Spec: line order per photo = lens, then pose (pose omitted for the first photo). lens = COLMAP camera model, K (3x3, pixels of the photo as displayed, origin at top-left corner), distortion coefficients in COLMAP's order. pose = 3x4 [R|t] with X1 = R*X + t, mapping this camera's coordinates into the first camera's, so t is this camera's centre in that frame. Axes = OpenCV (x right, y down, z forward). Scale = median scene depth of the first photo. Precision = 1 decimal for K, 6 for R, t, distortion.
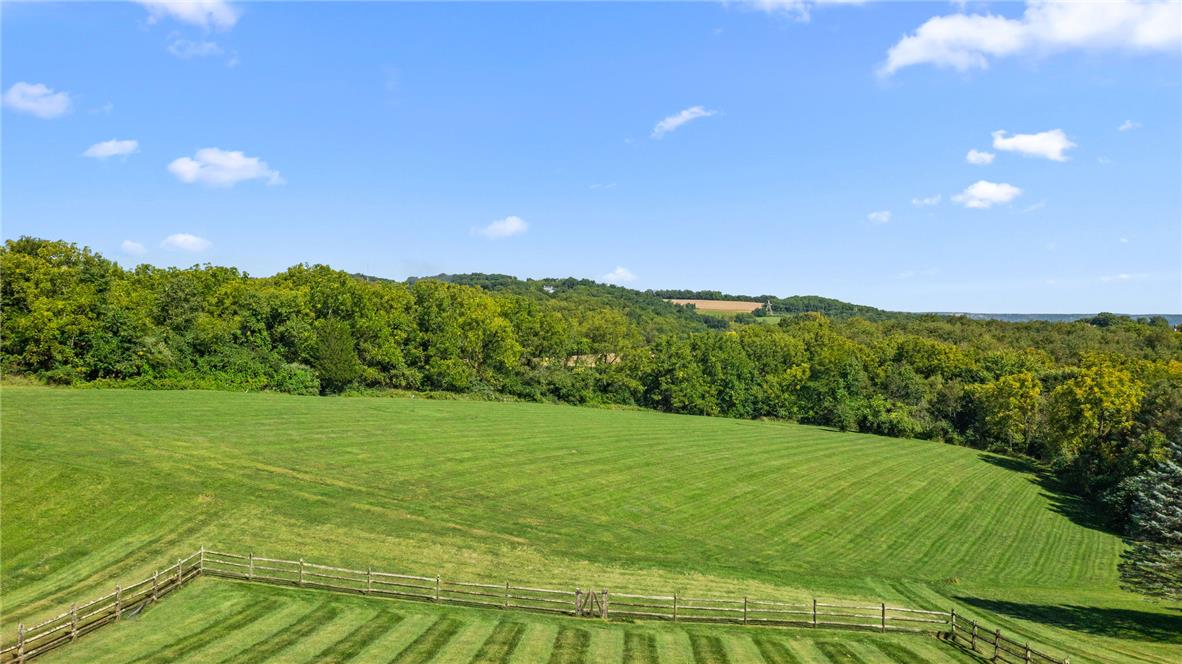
lens RADIAL K [[963.9, 0, 586.6], [0, 963.9, 337.8], [0, 0, 1]] dist [0.010015, 0.005275]
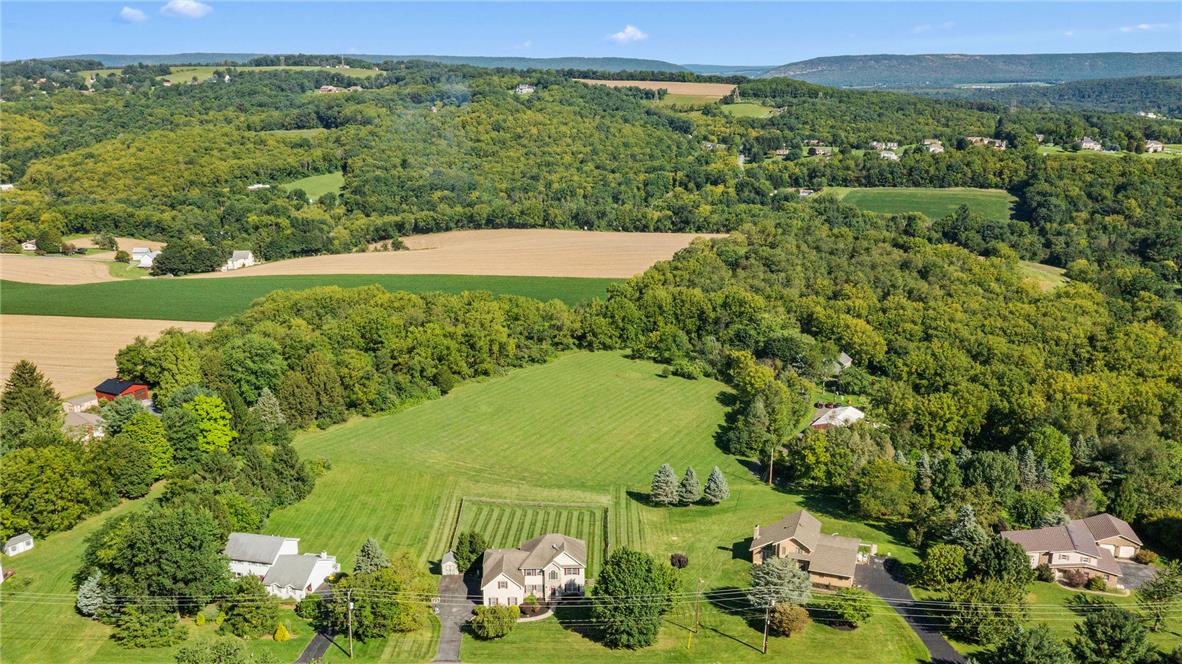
lens RADIAL K [[963.9, 0, 586.6], [0, 963.9, 337.8], [0, 0, 1]] dist [0.010015, 0.005275]
pose [[0.999632, -0.020520, 0.017765, 0.049215], [0.015563, 0.969592, 0.244231, -0.493363], [-0.022237, -0.243864, 0.969554, -1.014761]]
